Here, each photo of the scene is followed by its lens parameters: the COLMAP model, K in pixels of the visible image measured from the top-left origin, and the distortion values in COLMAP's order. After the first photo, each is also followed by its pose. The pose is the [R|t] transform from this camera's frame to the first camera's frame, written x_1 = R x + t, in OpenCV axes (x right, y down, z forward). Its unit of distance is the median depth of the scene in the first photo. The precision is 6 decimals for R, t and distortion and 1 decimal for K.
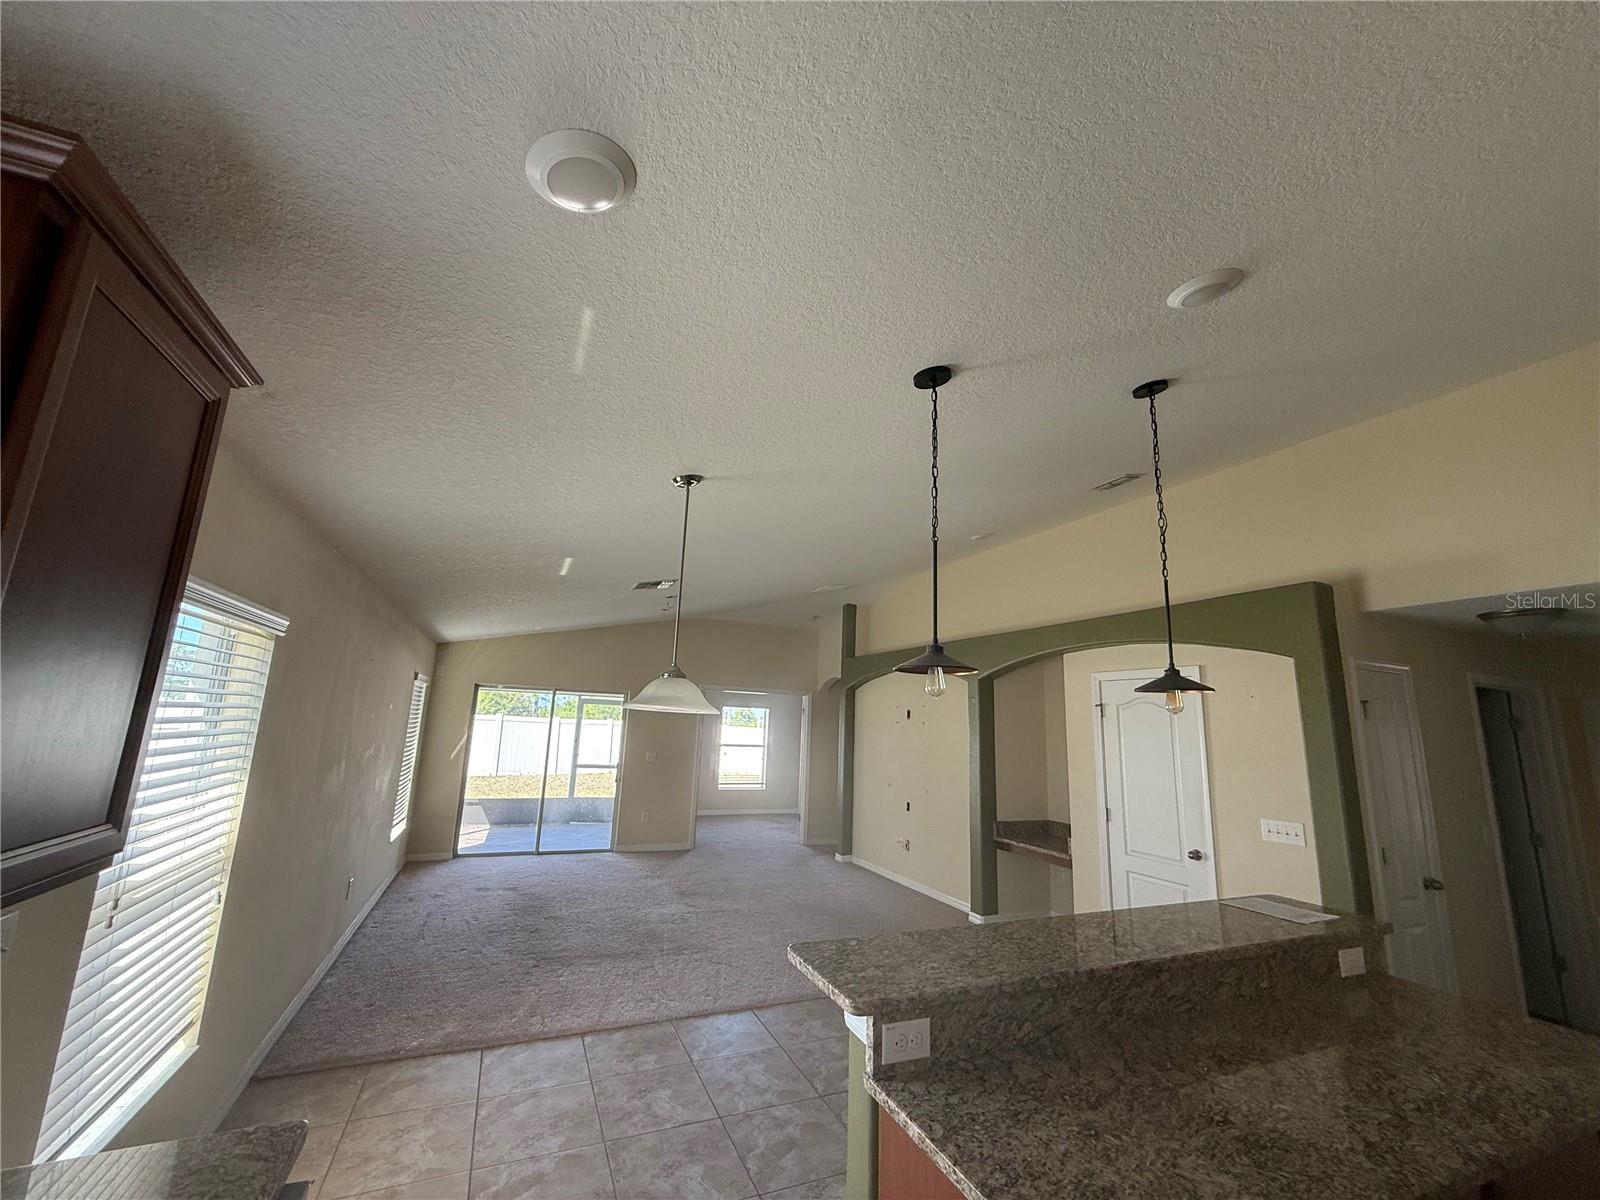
lens RADIAL K [[641.3, 0, 796.6], [0, 641.3, 605.2], [0, 0, 1]] dist [0.000551, 0.001029]
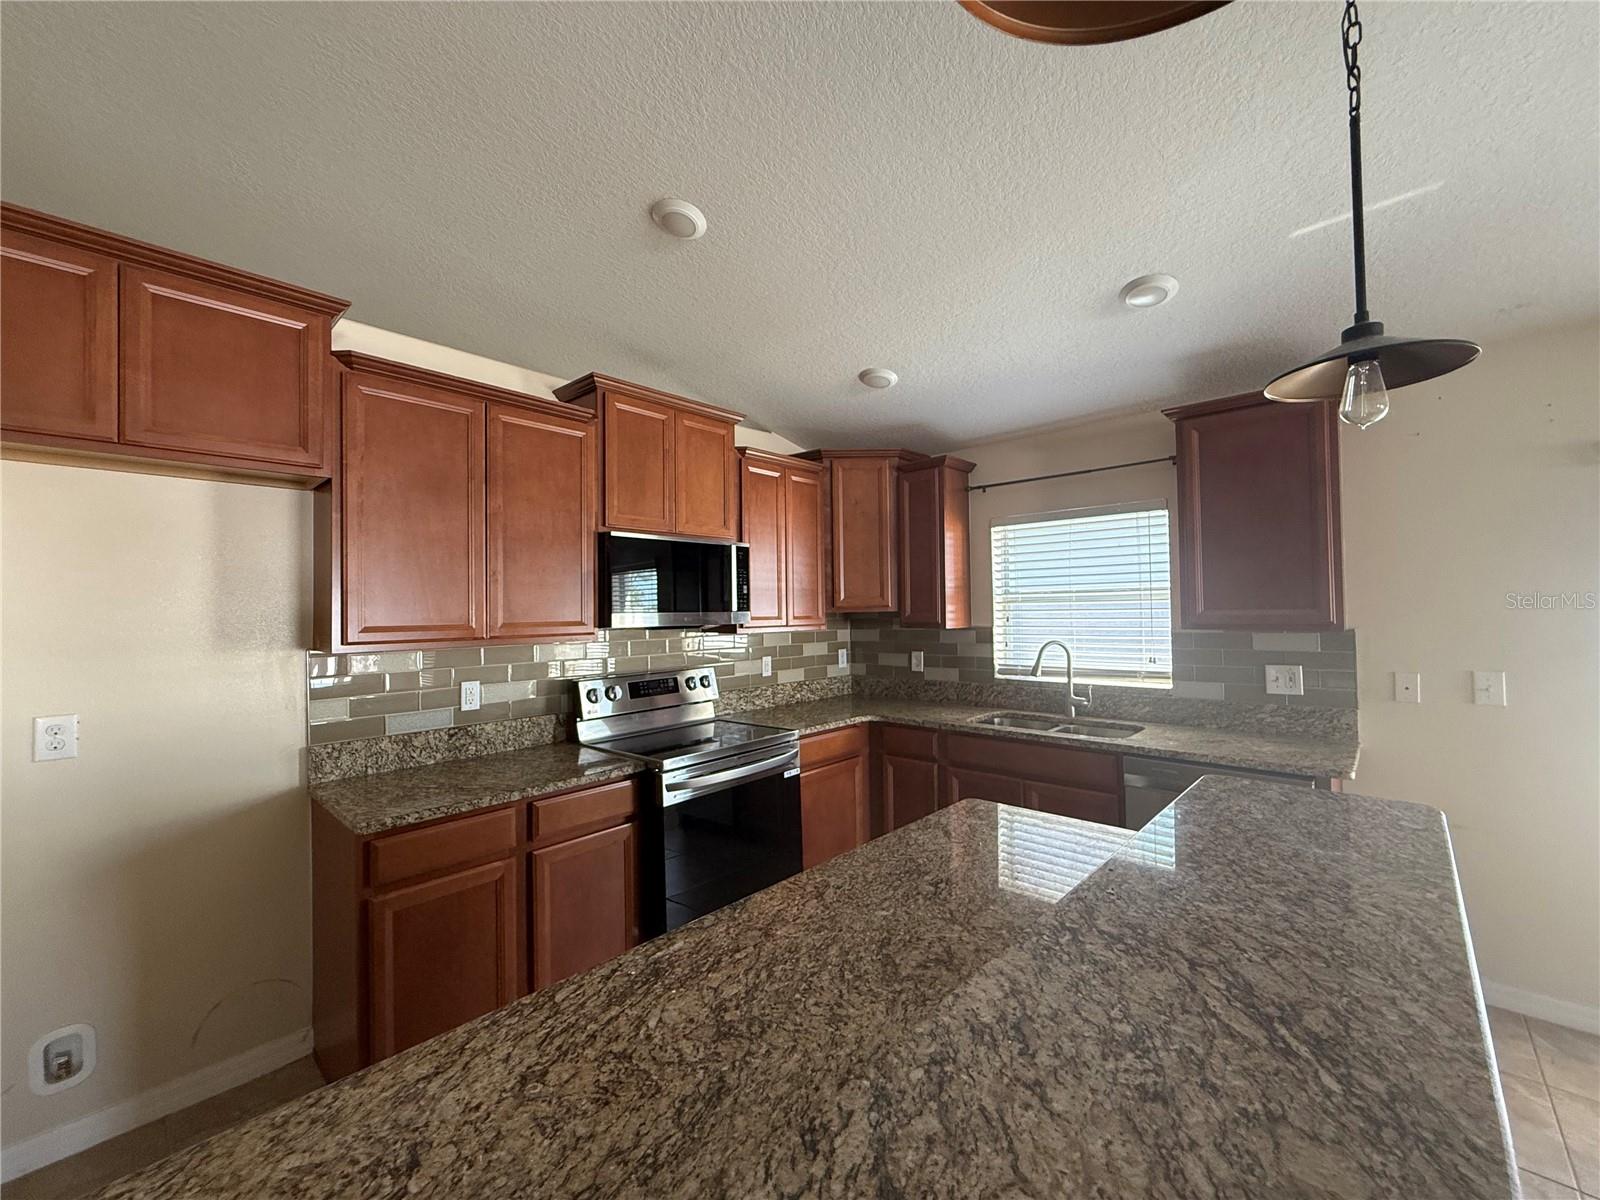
lens RADIAL K [[641.3, 0, 803.2], [0, 641.3, 600.8], [0, 0, 1]] dist [0.000551, 0.001029]
pose [[-0.914295, -0.031850, -0.403795, 0.323111], [0.053499, 0.978674, -0.198331, 0.138357], [0.401500, -0.202936, -0.893093, 0.481548]]
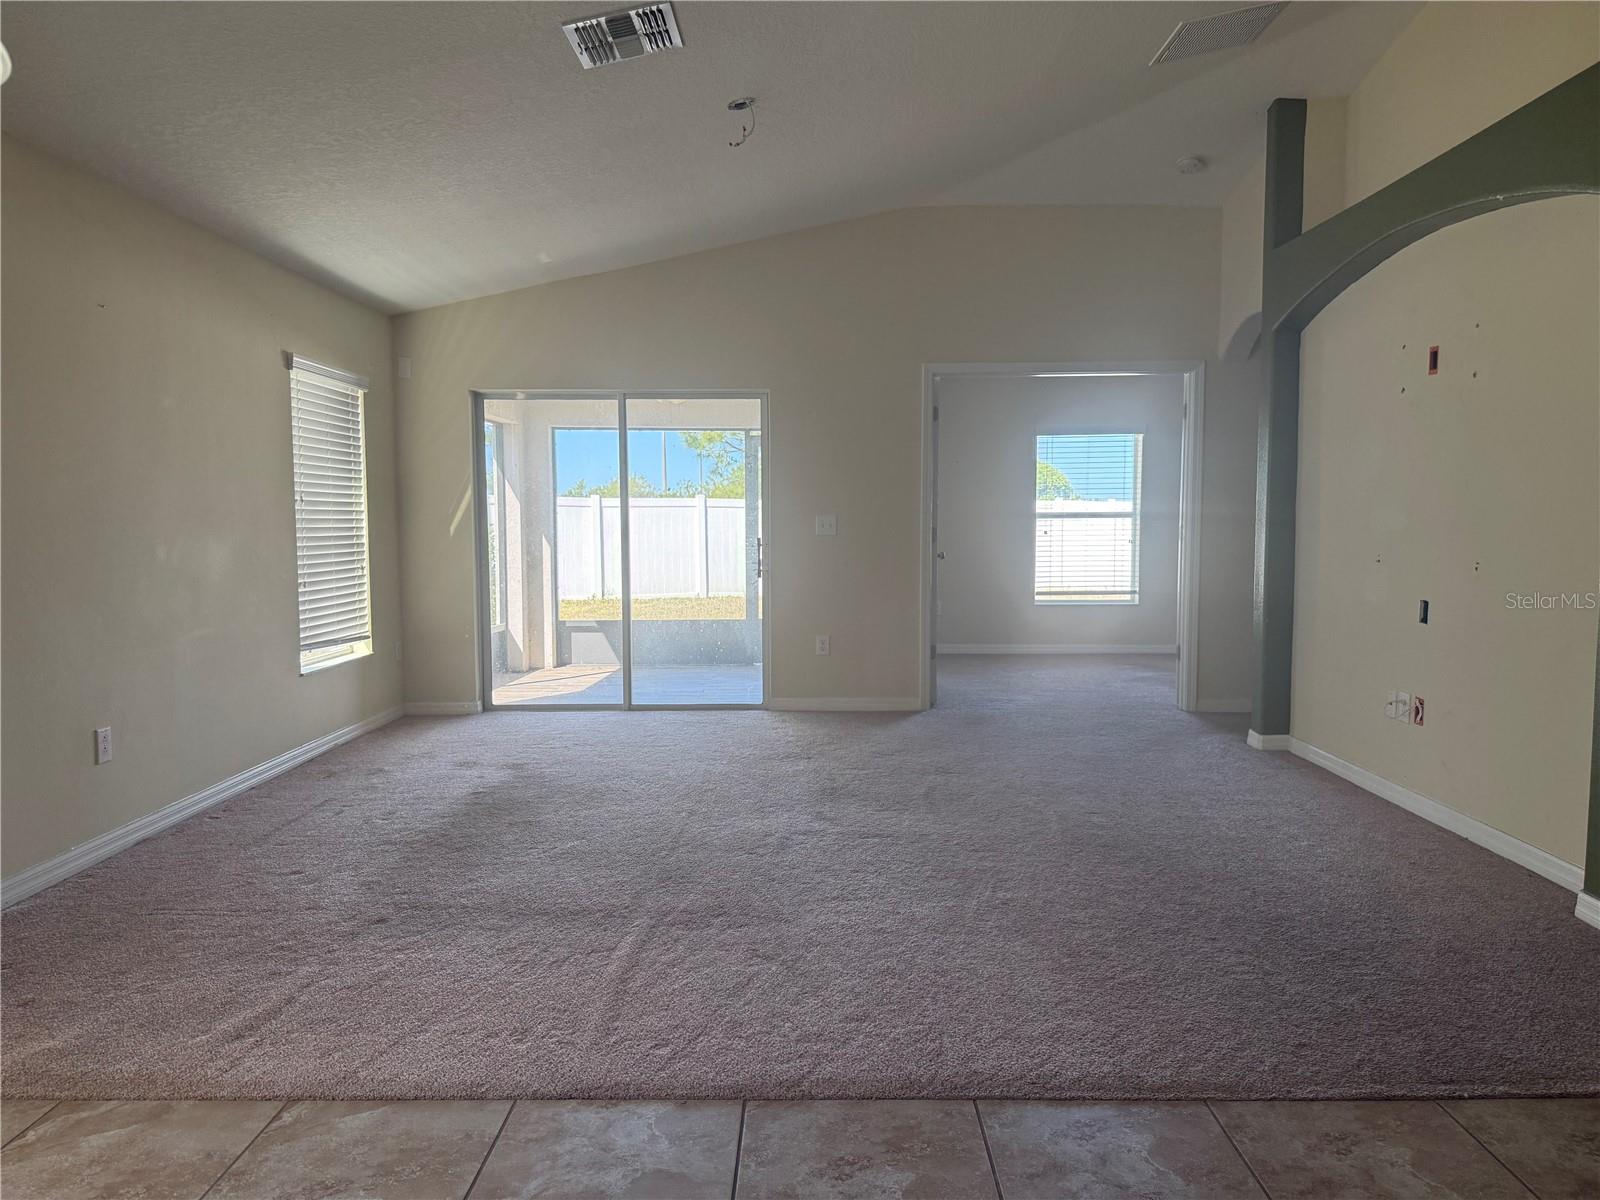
lens RADIAL K [[1131.6, 0, 802.7], [0, 1131.6, 610.3], [0, 0, 1]] dist [0.045514, -0.061902]
pose [[0.911547, -0.010050, -0.411073, 0.160783], [0.114218, 0.966549, 0.229647, 0.167483], [0.395015, -0.256286, 0.882202, 0.386851]]
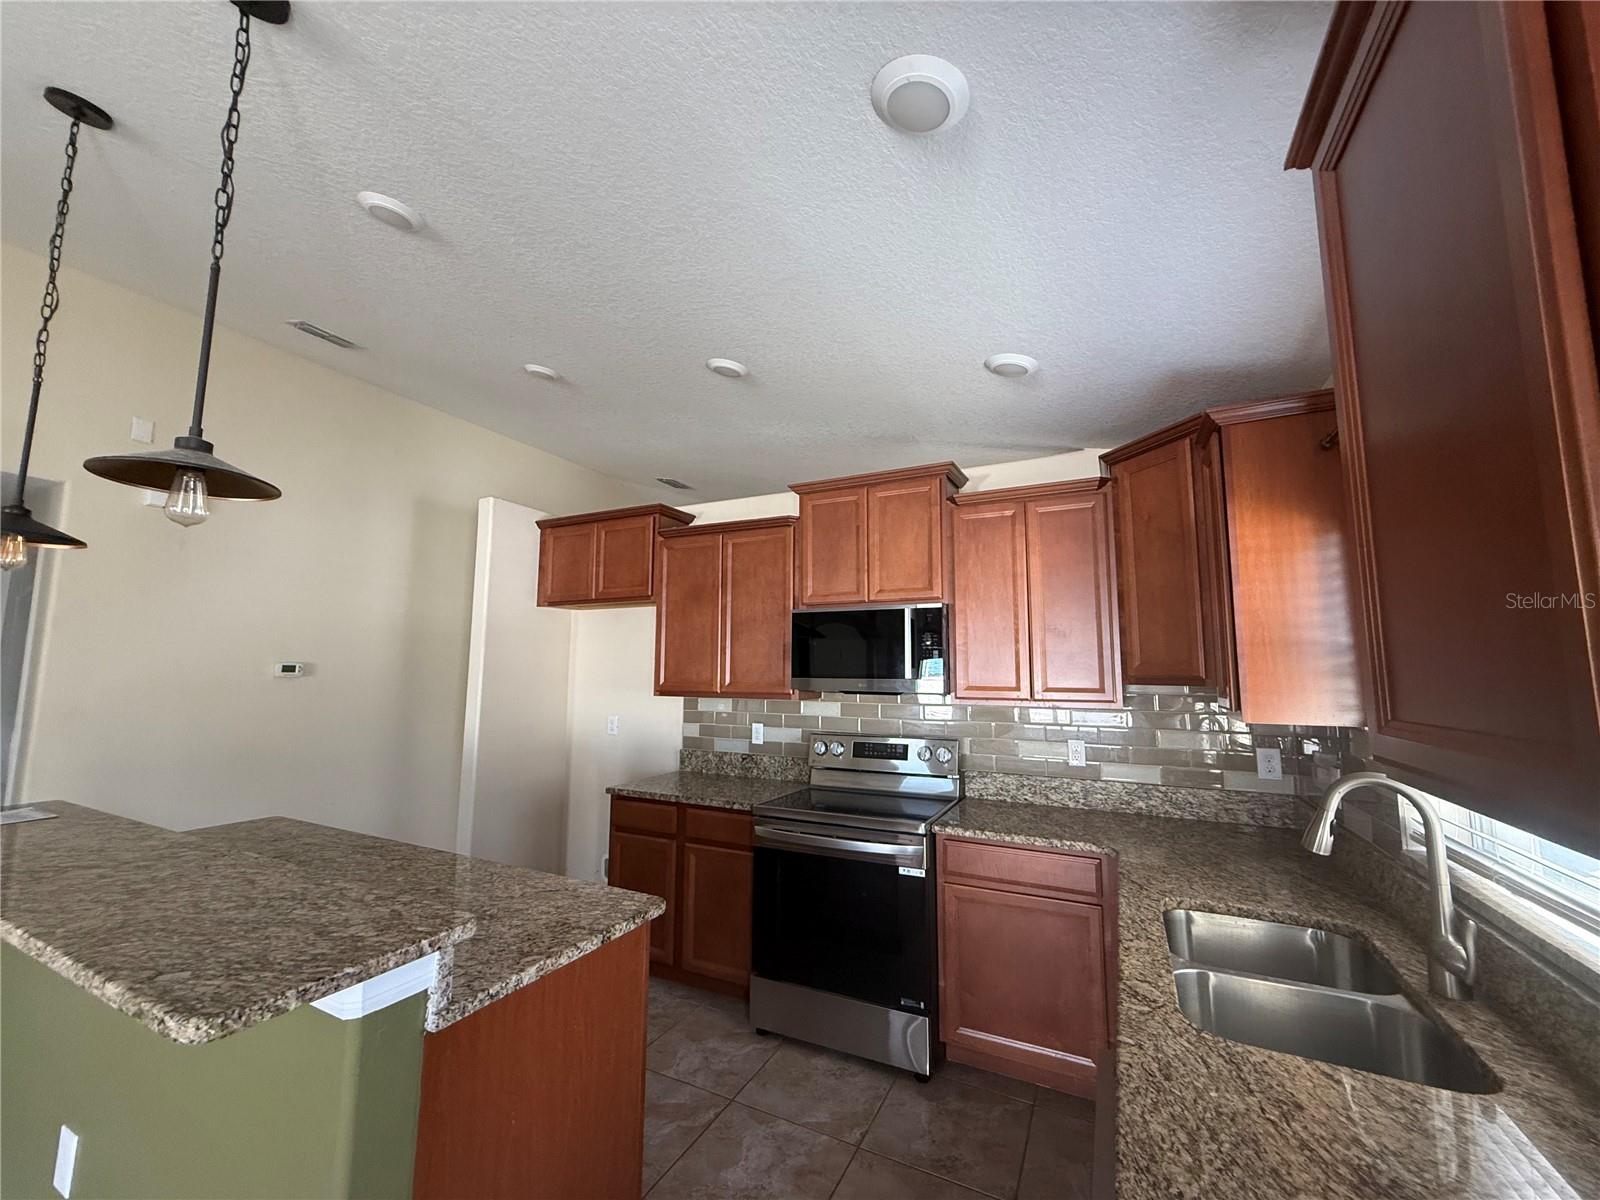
lens RADIAL K [[641.3, 0, 791.0], [0, 641.3, 604.9], [0, 0, 1]] dist [0.000551, 0.001029]
pose [[-0.632152, 0.037081, 0.773956, -0.221066], [-0.172403, 0.967084, -0.187149, 0.086516], [-0.755421, -0.251739, -0.604952, 0.352426]]
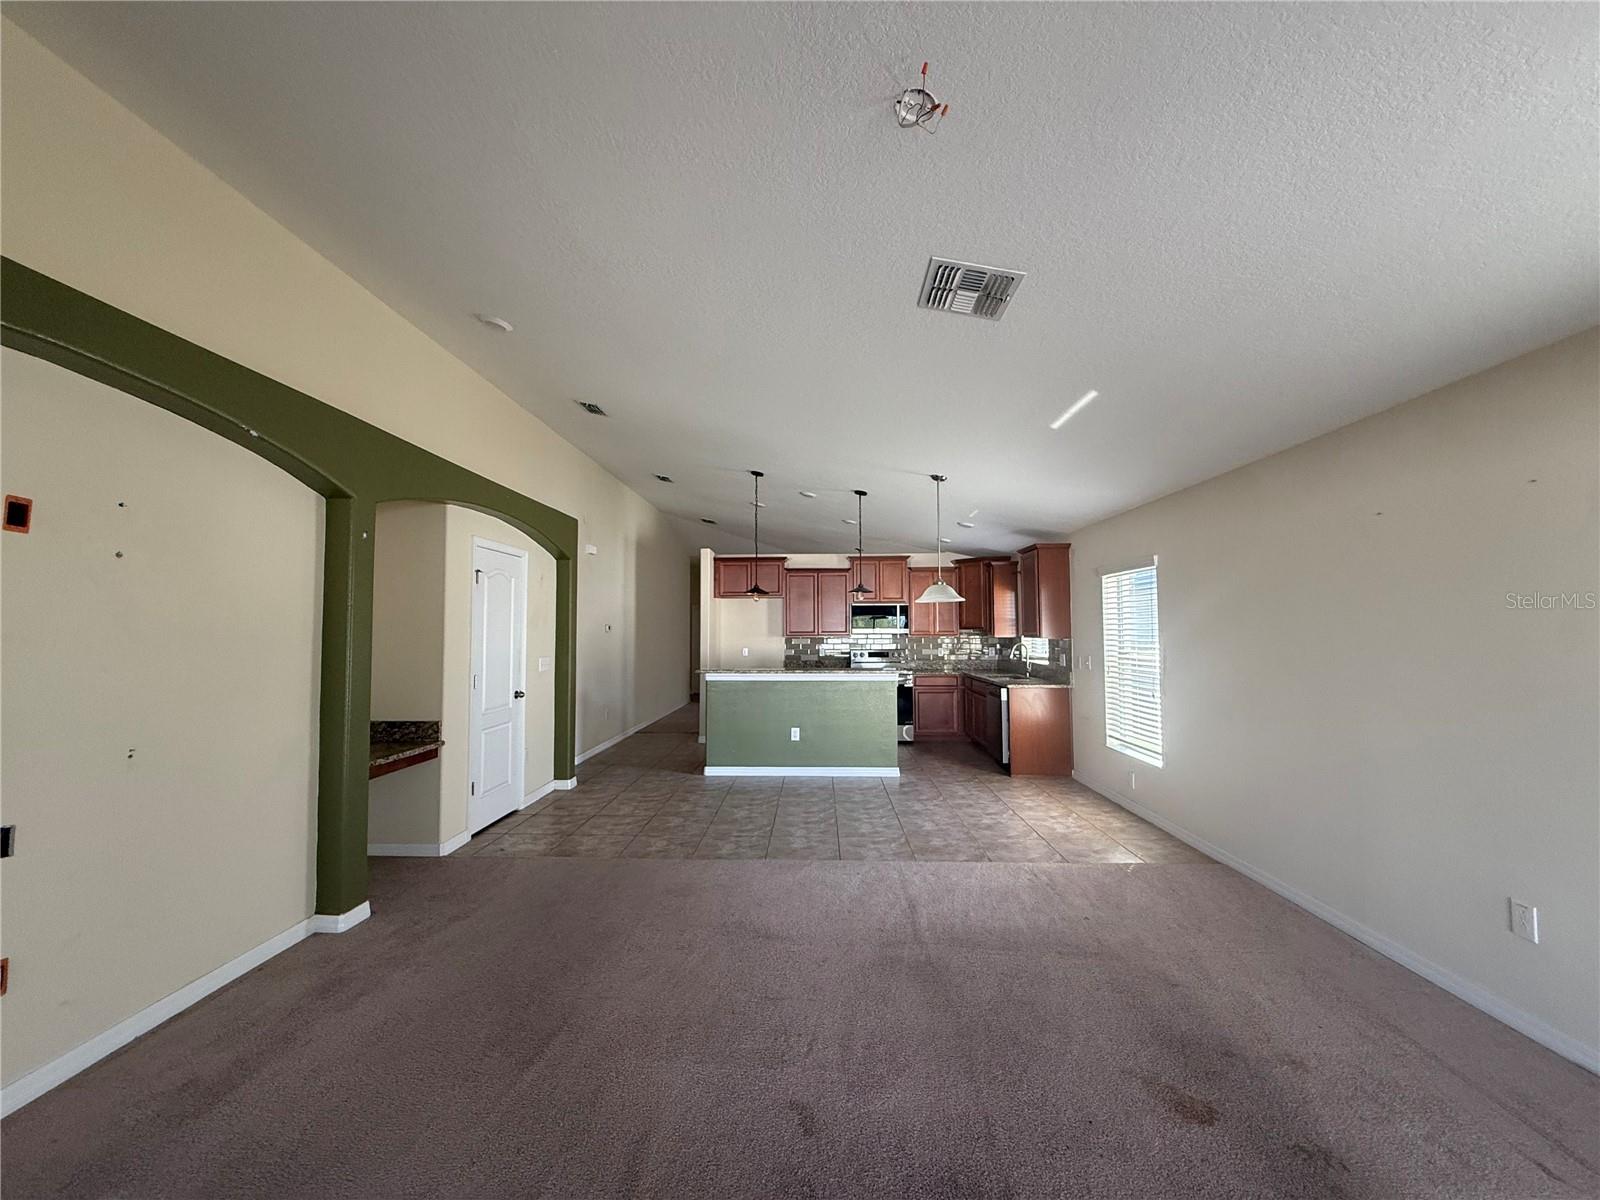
lens RADIAL K [[641.3, 0, 796.9], [0, 641.3, 598.1], [0, 0, 1]] dist [0.000551, 0.001029]
pose [[-0.901175, -0.014735, 0.433205, -0.339278], [-0.111397, 0.973726, -0.198614, 0.310005], [-0.418897, -0.227244, -0.879139, 1.518752]]
